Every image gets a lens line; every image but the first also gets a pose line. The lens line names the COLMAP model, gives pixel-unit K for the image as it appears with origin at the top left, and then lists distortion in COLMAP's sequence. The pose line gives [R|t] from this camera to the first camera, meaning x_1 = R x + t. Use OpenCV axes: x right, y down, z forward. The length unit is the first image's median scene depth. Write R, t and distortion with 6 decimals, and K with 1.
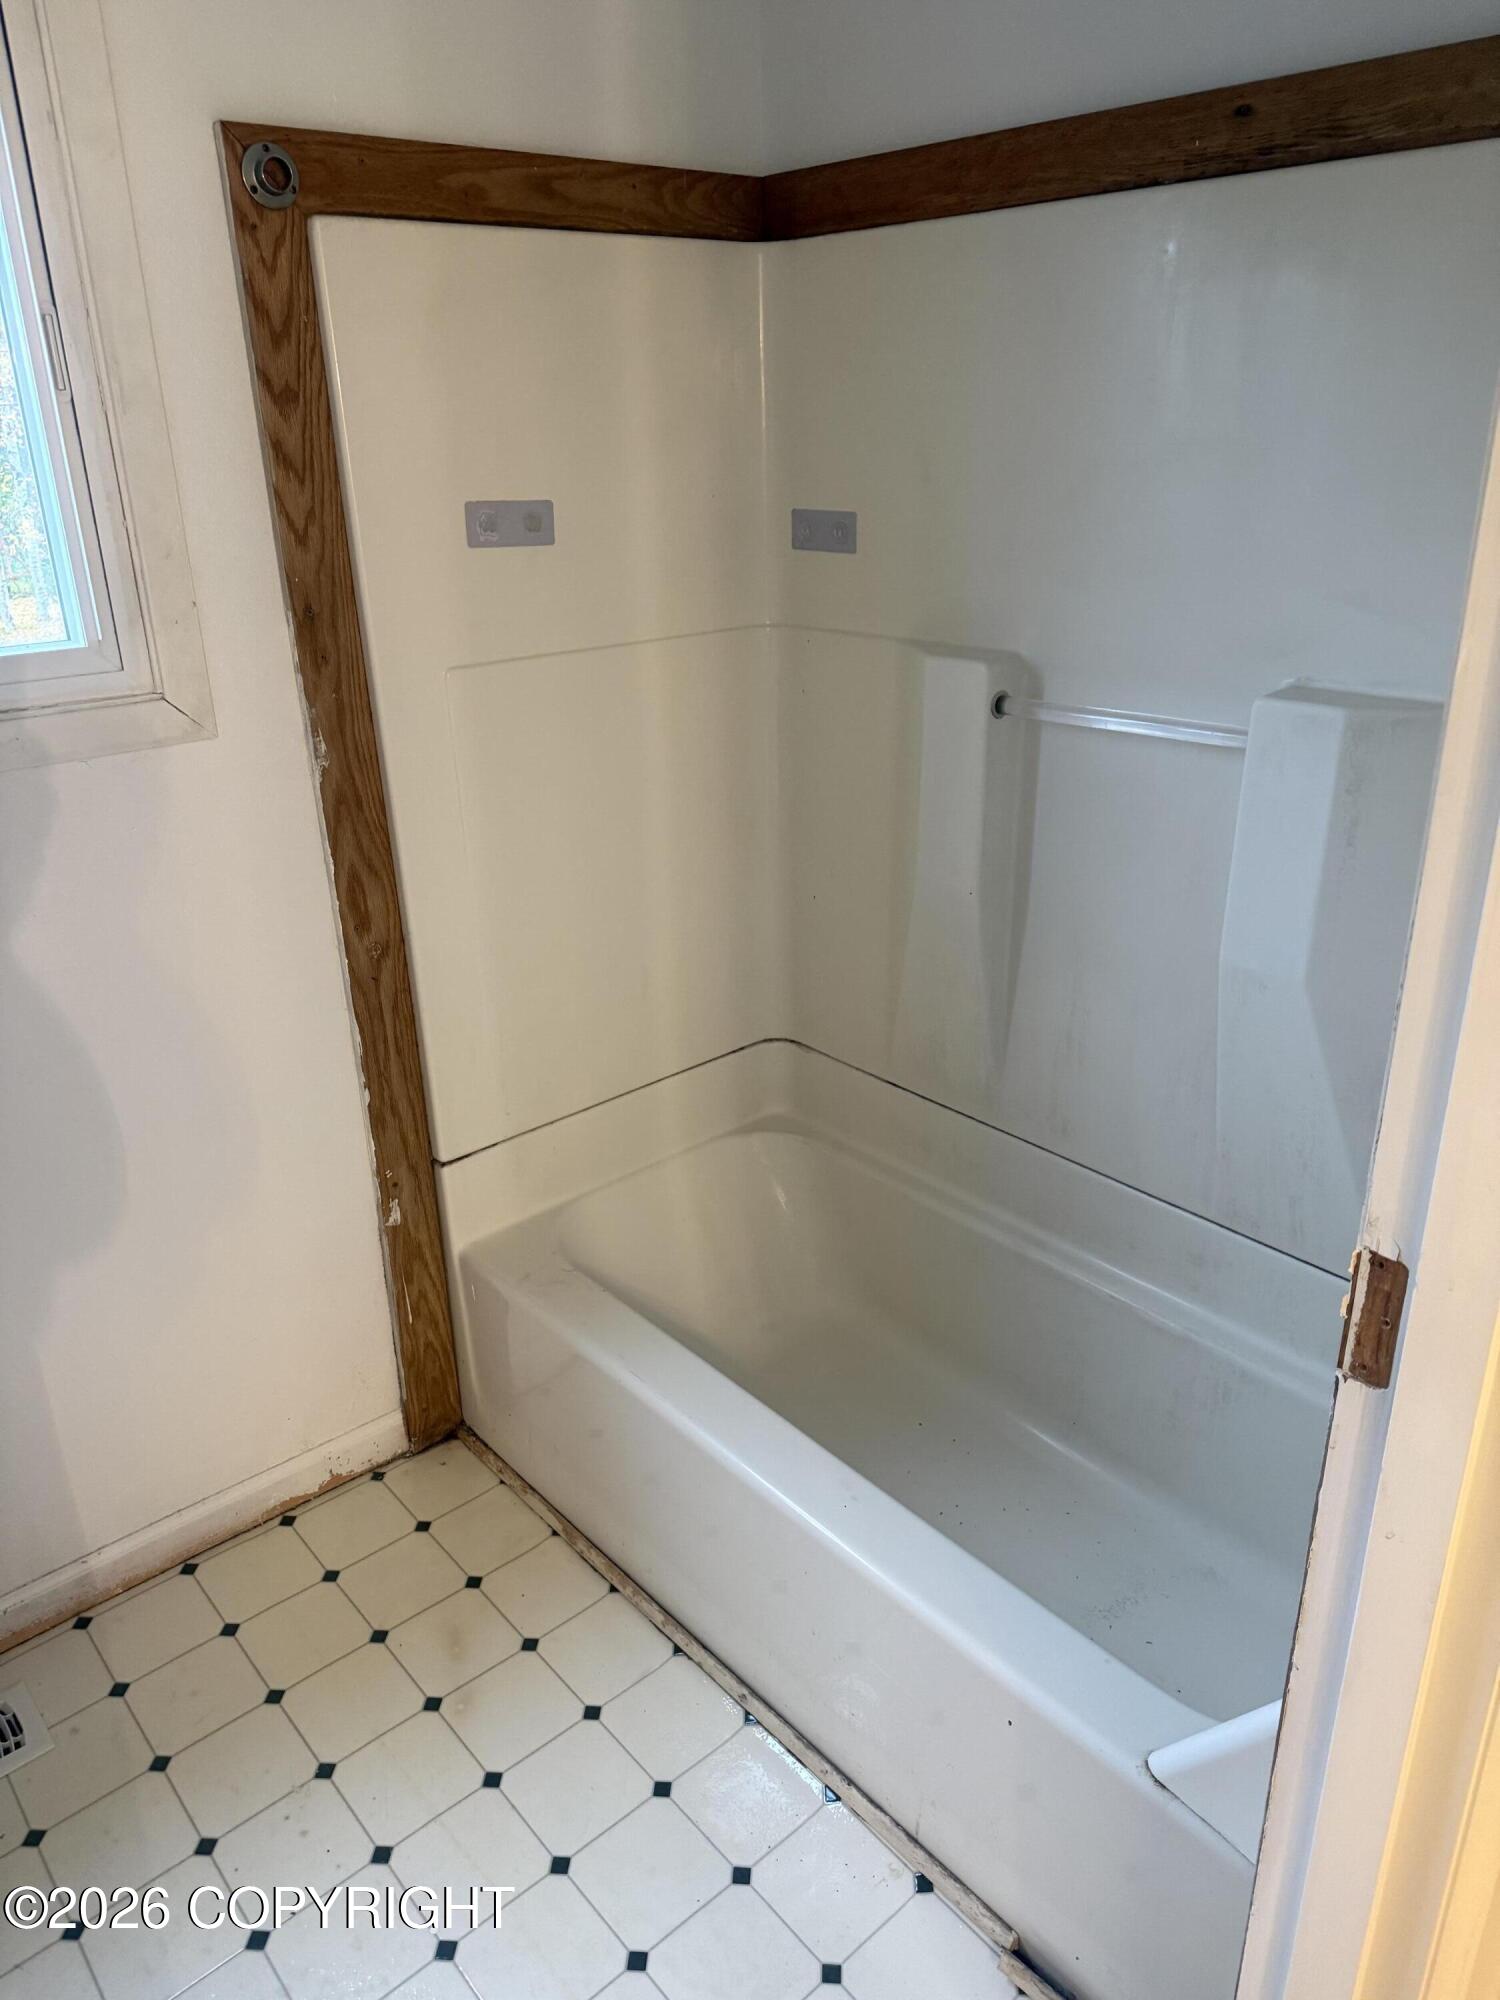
lens RADIAL K [[1415.0, 0, 752.5], [0, 1415.0, 1008.3], [0, 0, 1]] dist [0.045240, -0.046934]
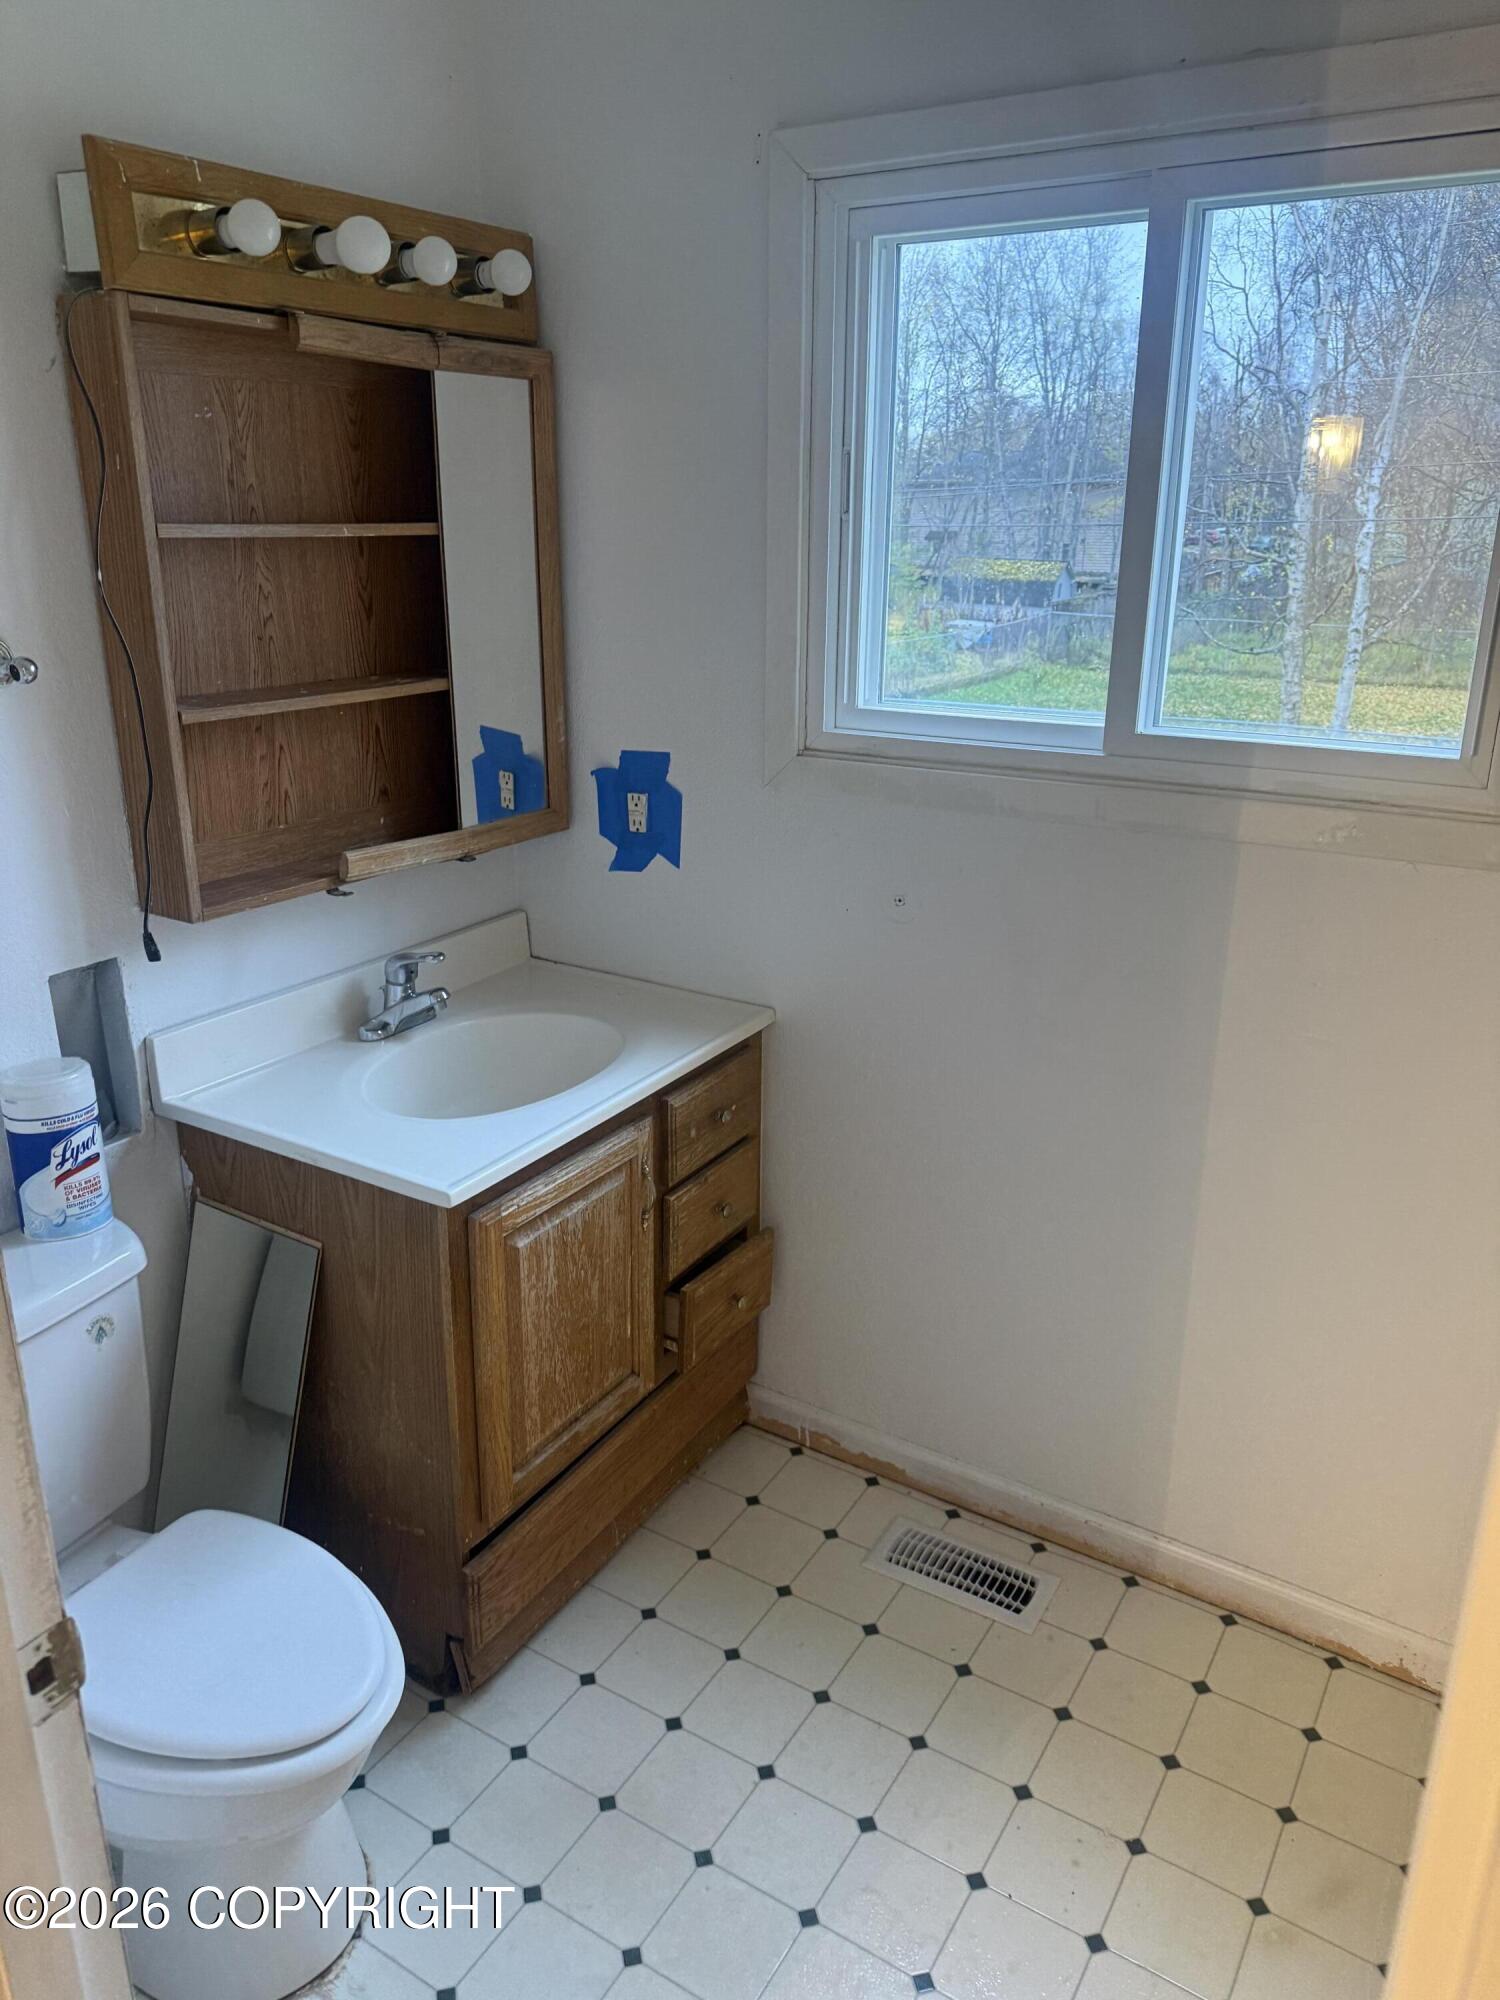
lens RADIAL K [[1415.0, 0, 751.0], [0, 1415.0, 992.5], [0, 0, 1]] dist [0.045240, -0.046934]
pose [[0.295537, 0.331357, -0.896025, 0.288965], [-0.375020, 0.902872, 0.210196, -0.108342], [0.878645, 0.273907, 0.391098, 0.176633]]
